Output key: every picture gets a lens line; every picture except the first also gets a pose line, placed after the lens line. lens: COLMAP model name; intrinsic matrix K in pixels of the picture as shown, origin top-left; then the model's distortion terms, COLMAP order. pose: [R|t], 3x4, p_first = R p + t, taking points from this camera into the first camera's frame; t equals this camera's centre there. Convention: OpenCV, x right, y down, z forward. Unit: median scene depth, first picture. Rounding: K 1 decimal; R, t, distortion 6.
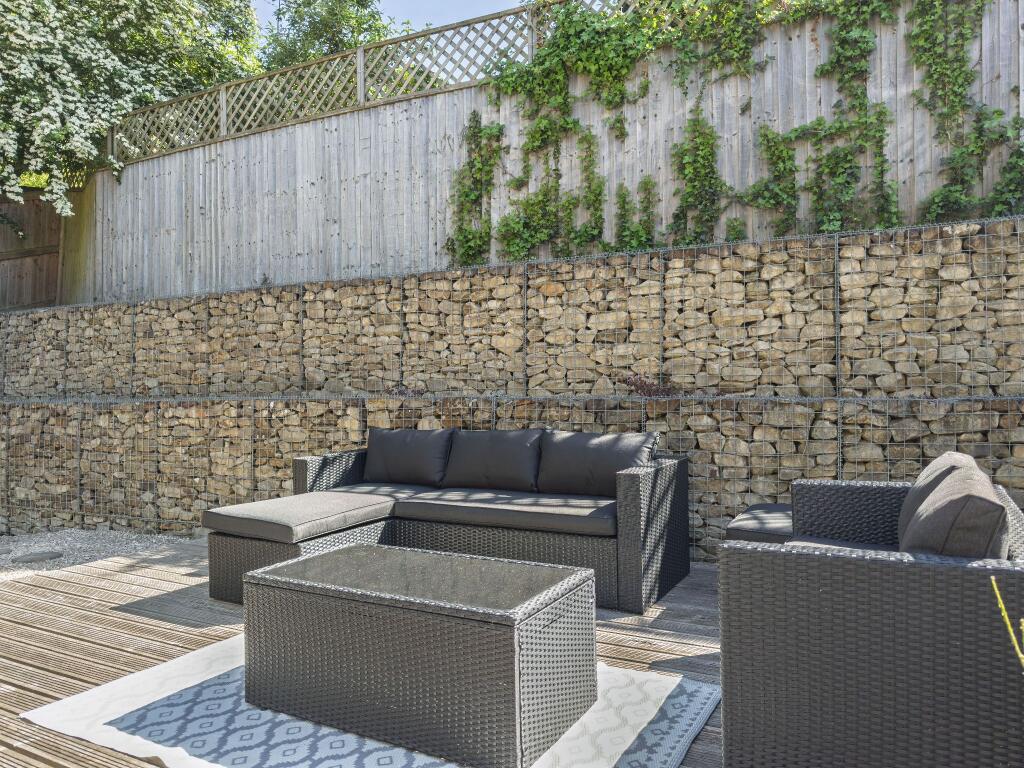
lens RADIAL K [[733.9, 0, 508.5], [0, 733.9, 386.1], [0, 0, 1]] dist [-0.007245, 0.010772]
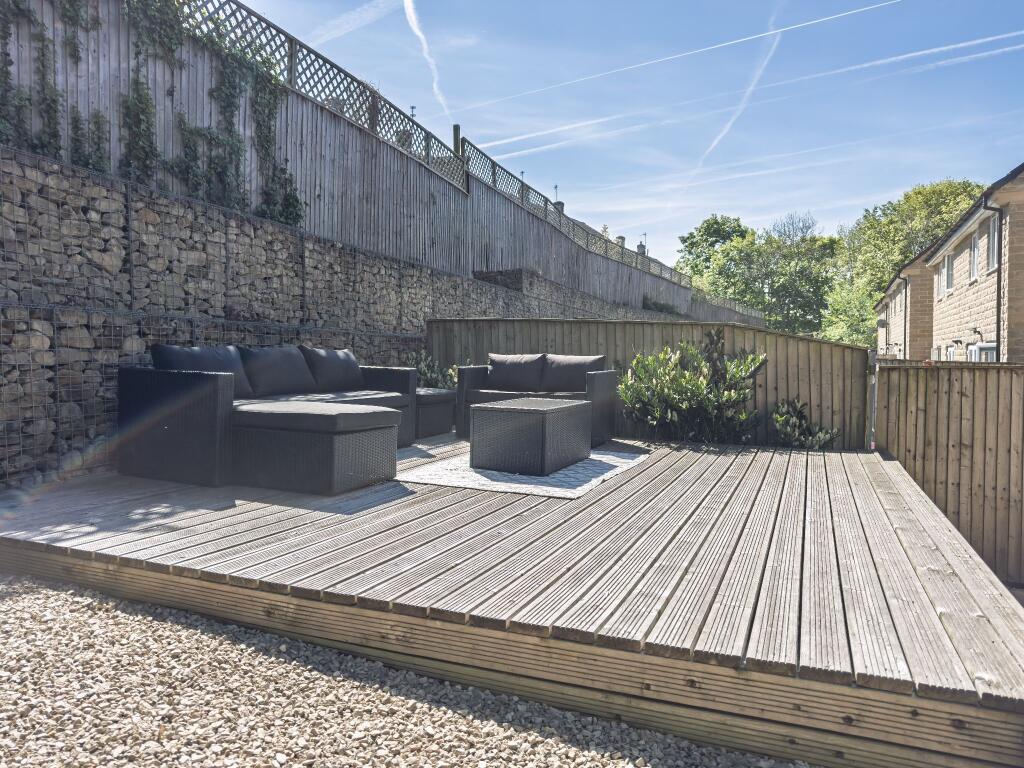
lens RADIAL K [[733.9, 0, 510.3], [0, 733.9, 386.1], [0, 0, 1]] dist [-0.007245, 0.010772]
pose [[-0.108130, -0.033014, 0.993588, -1.037196], [-0.023933, 0.999245, 0.030598, 0.063132], [-0.993849, -0.020471, -0.108839, 0.601581]]
